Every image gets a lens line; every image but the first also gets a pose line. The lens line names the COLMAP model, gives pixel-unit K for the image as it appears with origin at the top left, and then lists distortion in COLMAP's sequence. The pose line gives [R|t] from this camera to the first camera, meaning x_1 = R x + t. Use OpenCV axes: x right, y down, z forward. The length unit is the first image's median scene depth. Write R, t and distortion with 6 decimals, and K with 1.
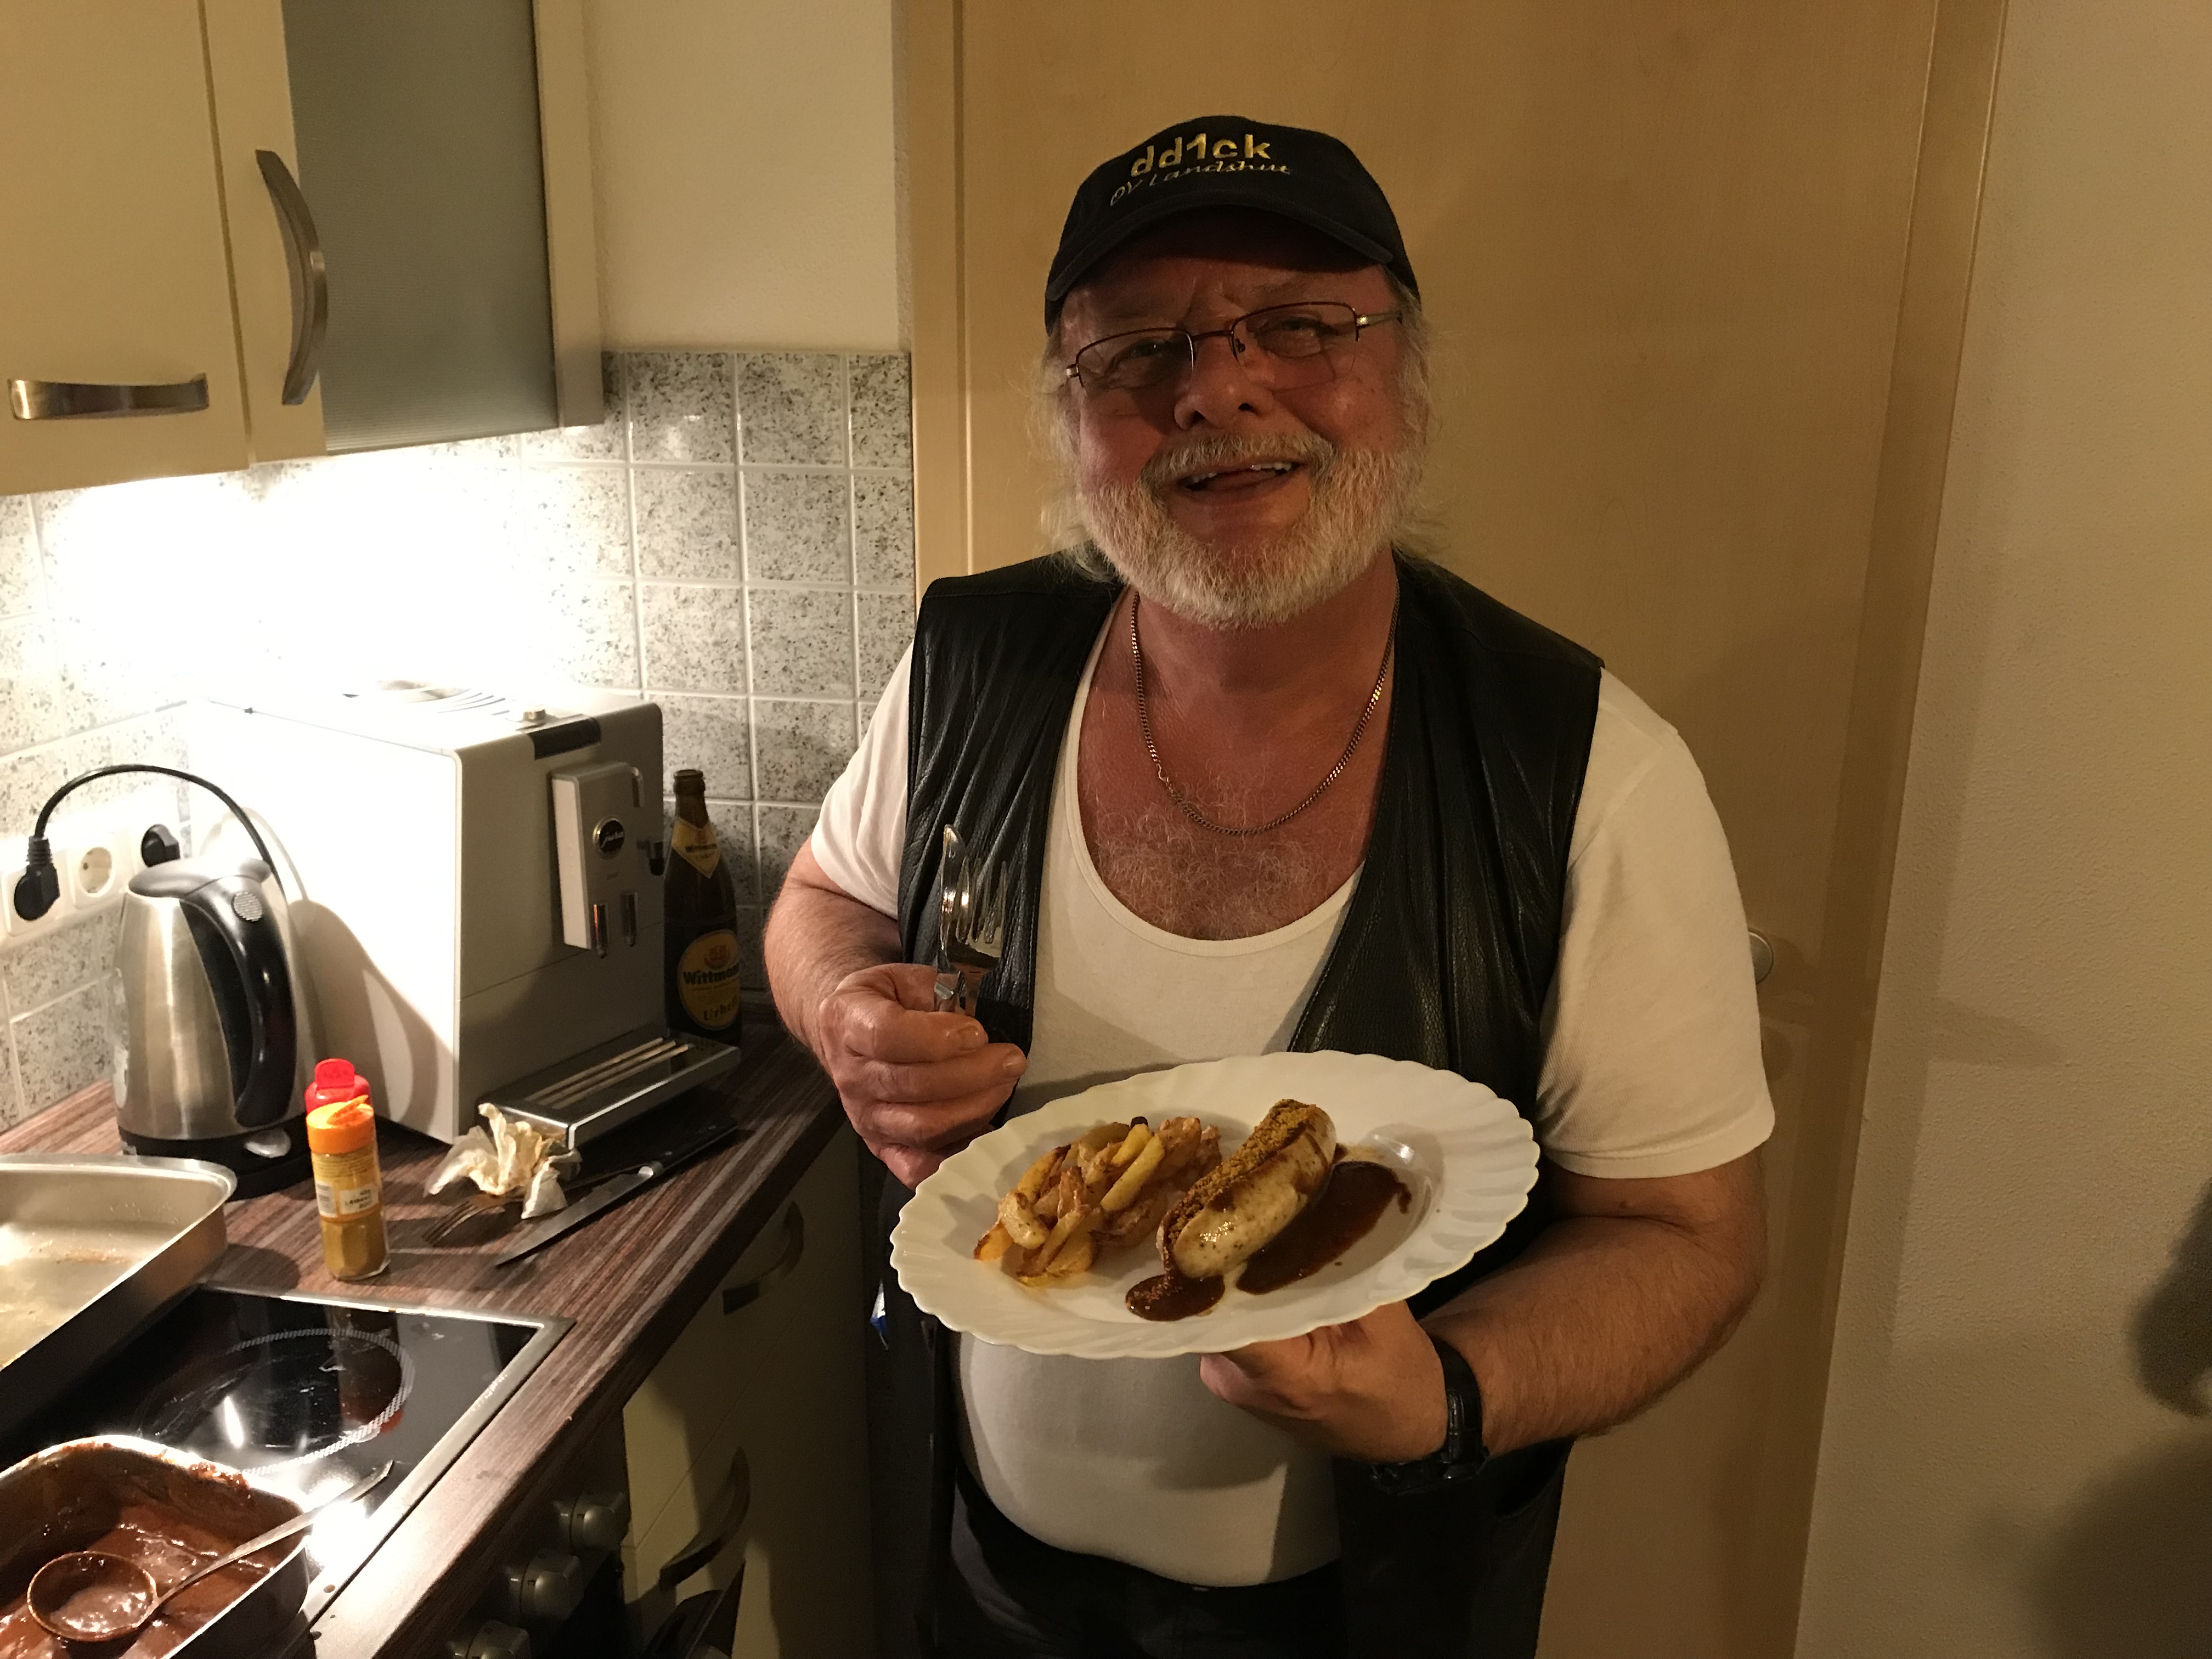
lens RADIAL K [[1825.9, 0, 1092.1], [0, 1825.9, 826.9], [0, 0, 1]] dist [0.039669, -0.035849]
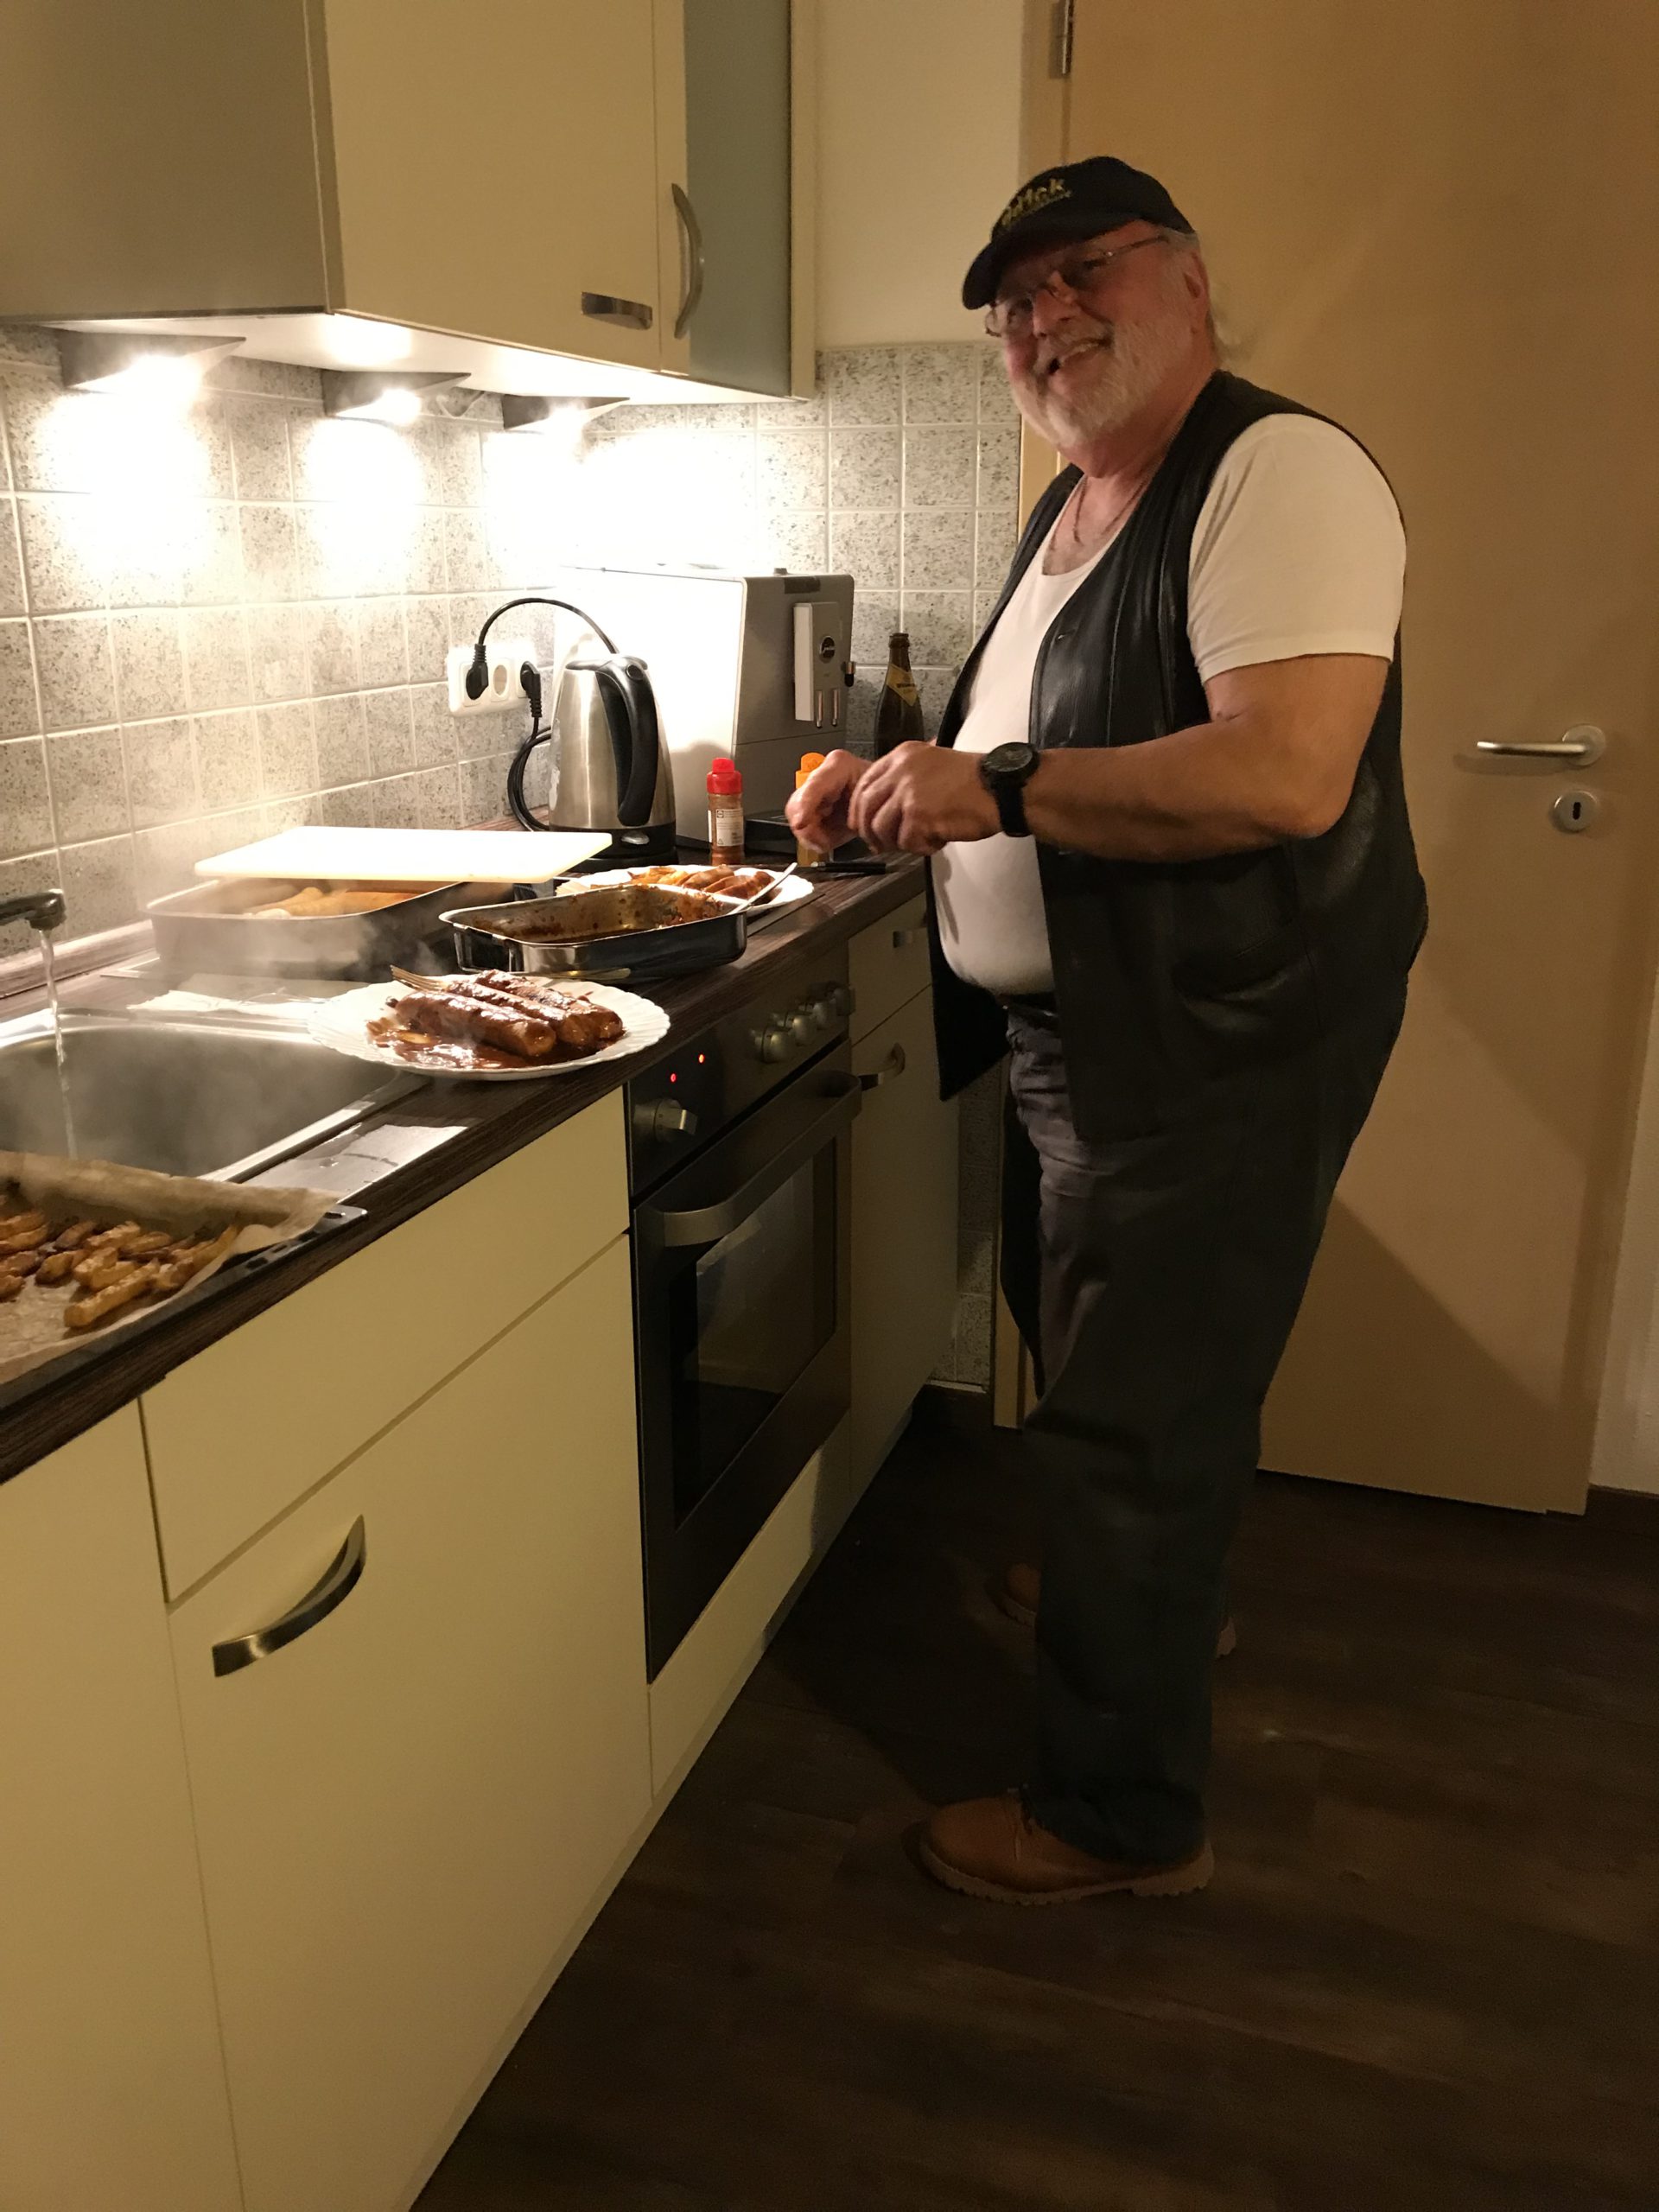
lens RADIAL K [[1825.9, 0, 846.3], [0, 1825.9, 1108.9], [0, 0, 1]] dist [0.039669, -0.035849]
pose [[0.993063, 0.027158, -0.114408, -0.051378], [-0.025252, 0.999518, 0.018073, 0.337099], [0.114844, -0.015059, 0.993269, -0.509186]]
